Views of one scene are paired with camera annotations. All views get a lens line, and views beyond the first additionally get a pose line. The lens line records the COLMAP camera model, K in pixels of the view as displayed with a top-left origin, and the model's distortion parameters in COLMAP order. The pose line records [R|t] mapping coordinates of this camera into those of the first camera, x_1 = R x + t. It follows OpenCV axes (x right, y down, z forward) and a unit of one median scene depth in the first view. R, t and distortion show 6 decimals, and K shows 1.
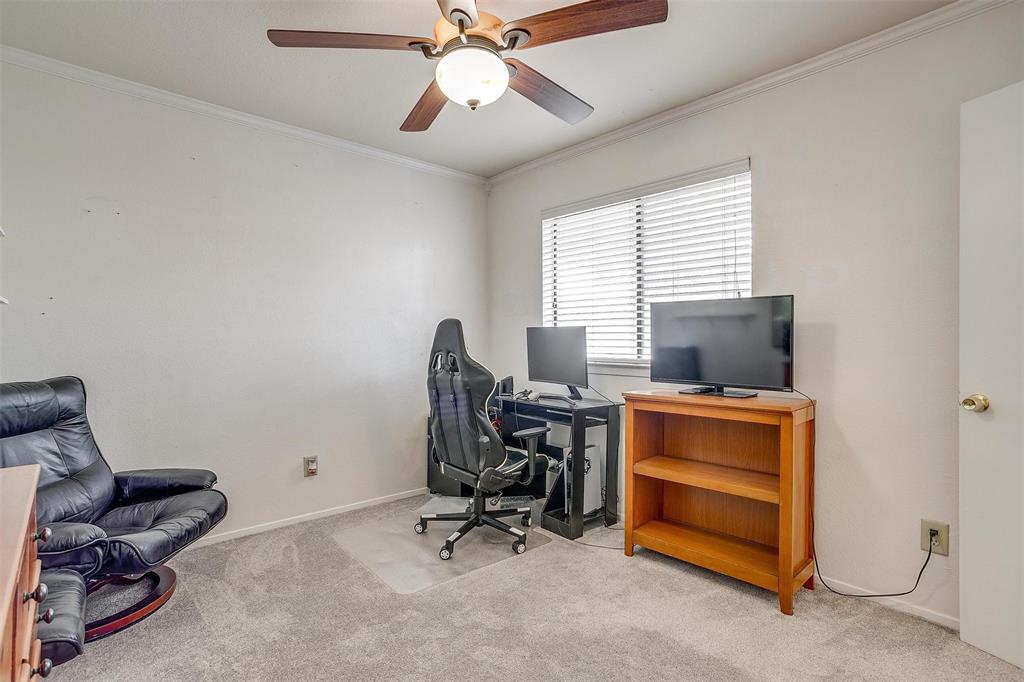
lens RADIAL K [[474.7, 0, 510.7], [0, 474.7, 350.9], [0, 0, 1]] dist [-0.000466, -0.000107]
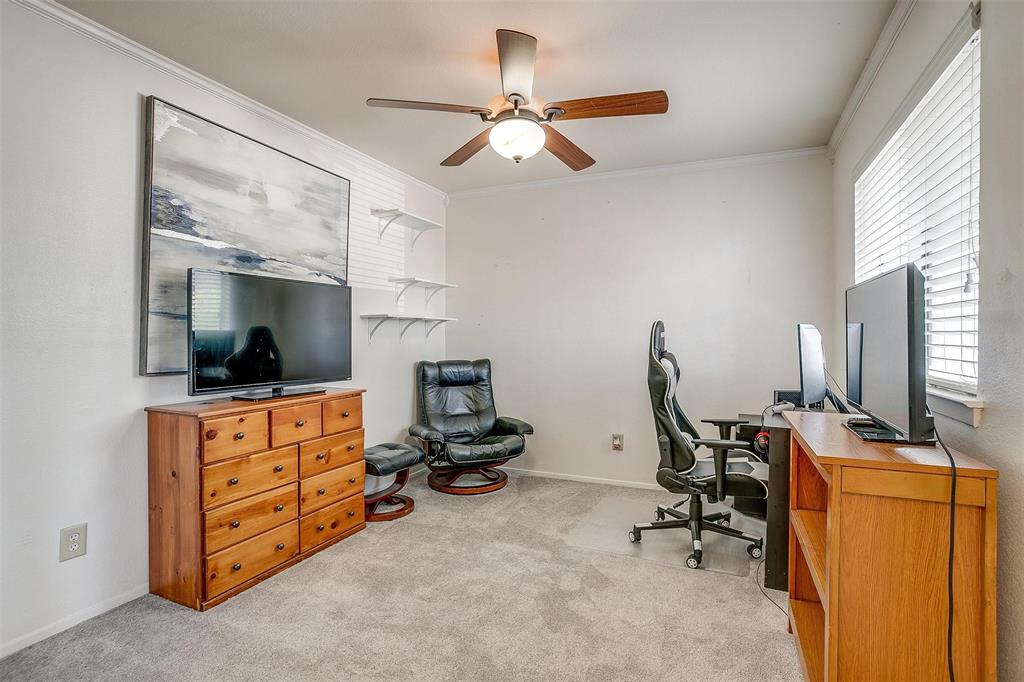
lens RADIAL K [[470.5, 0, 528.7], [0, 470.5, 338.4], [0, 0, 1]] dist [-0.050467, 0.023482]
pose [[0.449514, -0.001018, -0.893273, 0.777664], [-0.024040, 0.999623, -0.013237, -0.006382], [0.892950, 0.027425, 0.449320, 0.331789]]
